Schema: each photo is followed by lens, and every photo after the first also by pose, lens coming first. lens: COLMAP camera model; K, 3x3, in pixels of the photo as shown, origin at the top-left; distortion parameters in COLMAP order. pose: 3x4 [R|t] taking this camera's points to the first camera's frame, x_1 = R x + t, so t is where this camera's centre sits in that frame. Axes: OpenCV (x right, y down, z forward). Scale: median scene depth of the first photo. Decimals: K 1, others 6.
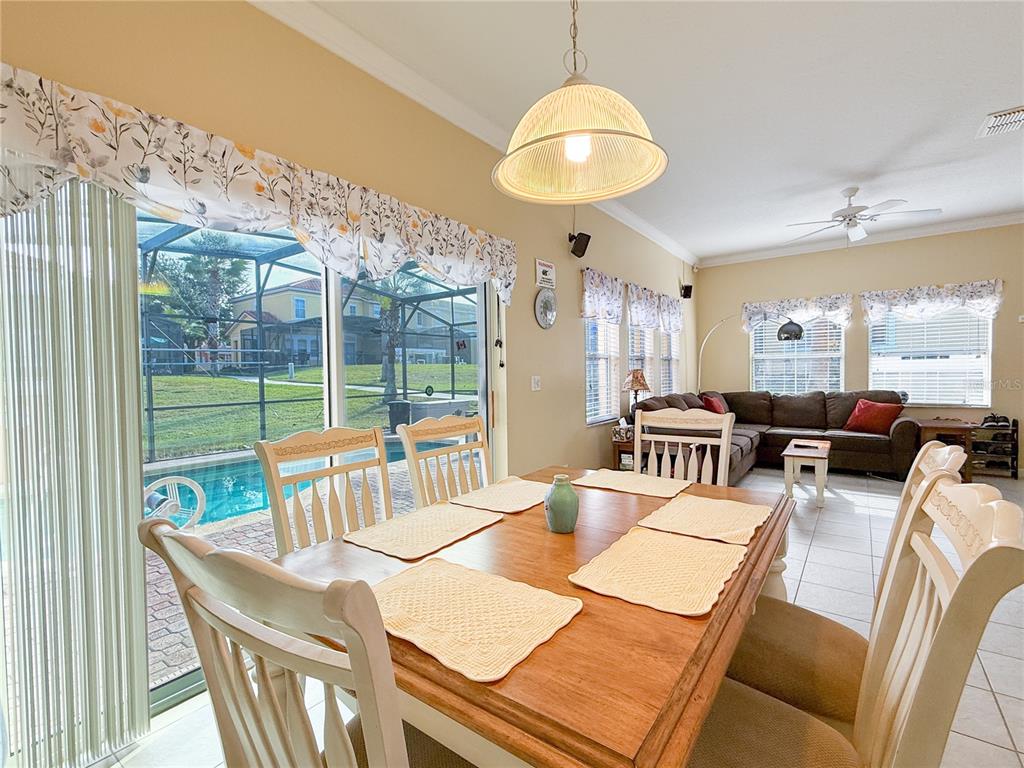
lens RADIAL K [[482.2, 0, 505.9], [0, 482.2, 385.4], [0, 0, 1]] dist [0.007814, -0.001575]
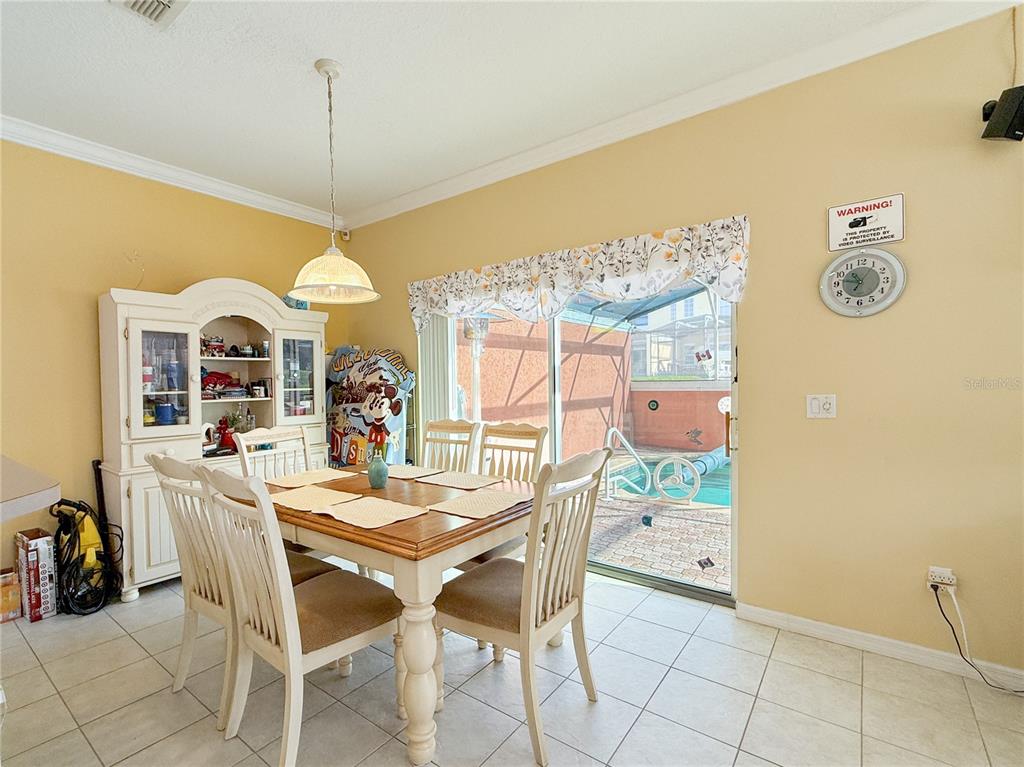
lens RADIAL K [[482.2, 0, 506.3], [0, 482.2, 391.7], [0, 0, 1]] dist [0.007814, -0.001575]
pose [[-0.003129, 0.043484, -0.999049, 0.488973], [-0.004830, 0.999042, 0.043499, -0.034346], [0.999983, 0.004962, -0.002916, 0.401553]]
